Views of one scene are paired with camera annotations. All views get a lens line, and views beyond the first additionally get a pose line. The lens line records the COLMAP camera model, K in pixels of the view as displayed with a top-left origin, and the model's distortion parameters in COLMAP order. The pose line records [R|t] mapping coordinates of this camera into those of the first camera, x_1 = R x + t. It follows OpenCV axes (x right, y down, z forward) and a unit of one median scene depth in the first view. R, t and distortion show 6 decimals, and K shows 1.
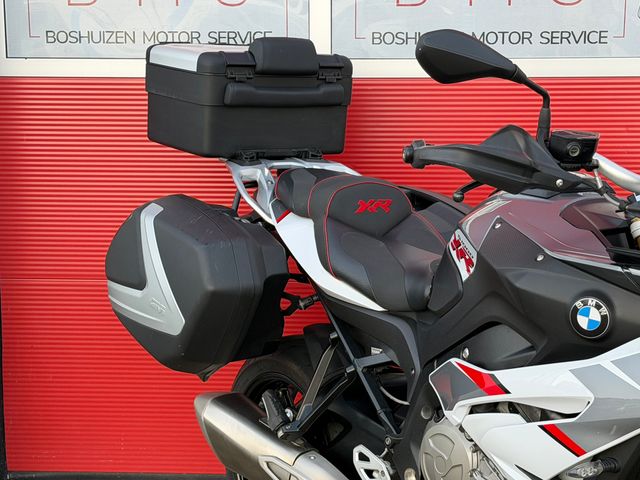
lens RADIAL K [[1327.3, 0, 323.7], [0, 1327.3, 253.4], [0, 0, 1]] dist [0.147151, 0.039710]
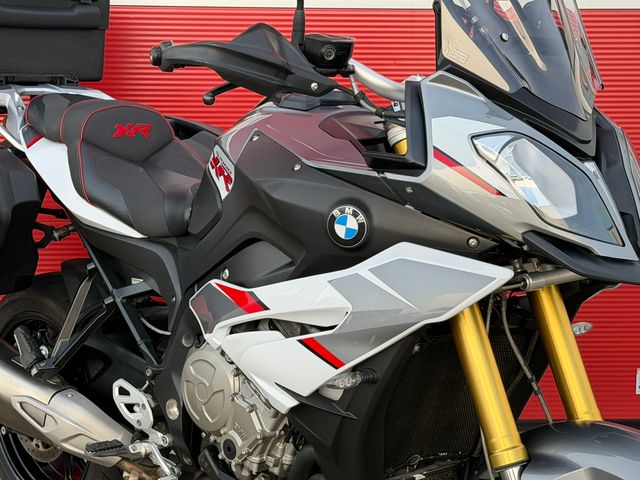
lens RADIAL K [[1327.3, 0, 323.7], [0, 1327.3, 253.4], [0, 0, 1]] dist [0.147151, 0.039710]
pose [[0.987616, -0.018831, 0.155757, 0.024328], [0.015530, 0.999629, 0.022383, 0.035153], [-0.156120, -0.019687, 0.987542, 0.038335]]
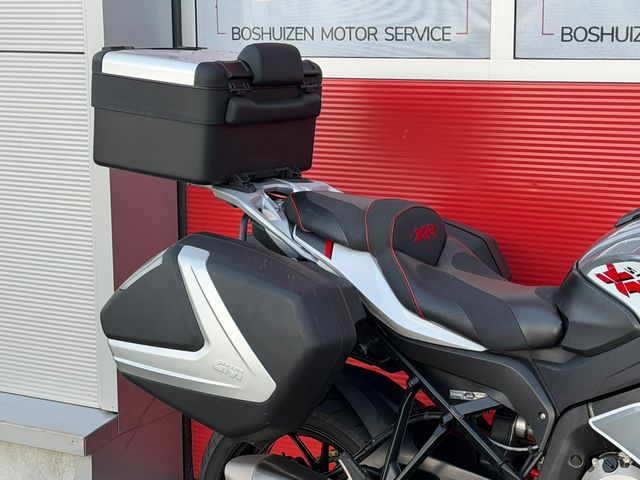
lens RADIAL K [[1304.3, 0, 320.0], [0, 1304.3, 240.0], [0, 0, 1]] dist [0.132288, -0.157496]
pose [[0.915042, -0.066596, 0.397823, -0.407069], [0.059762, 0.997775, 0.029569, -0.065108], [-0.398907, -0.003282, 0.916986, 0.226264]]
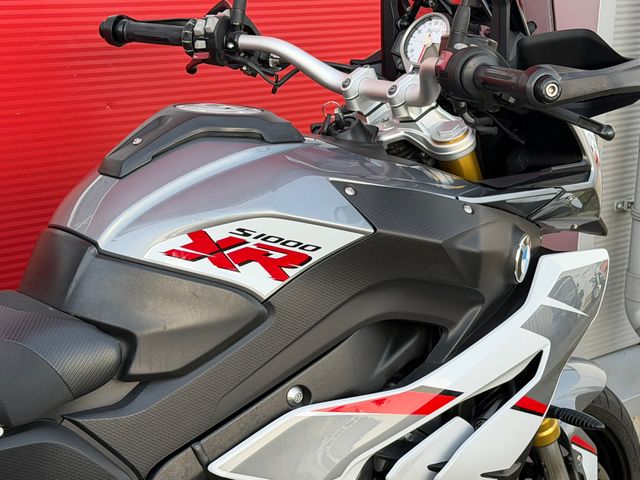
lens RADIAL K [[1327.3, 0, 323.7], [0, 1327.3, 253.4], [0, 0, 1]] dist [0.147151, 0.039710]
pose [[-0.118901, -0.260183, 0.958211, -0.447168], [0.112289, 0.955342, 0.273338, -0.150545], [-0.986536, 0.140097, -0.084375, 0.910807]]
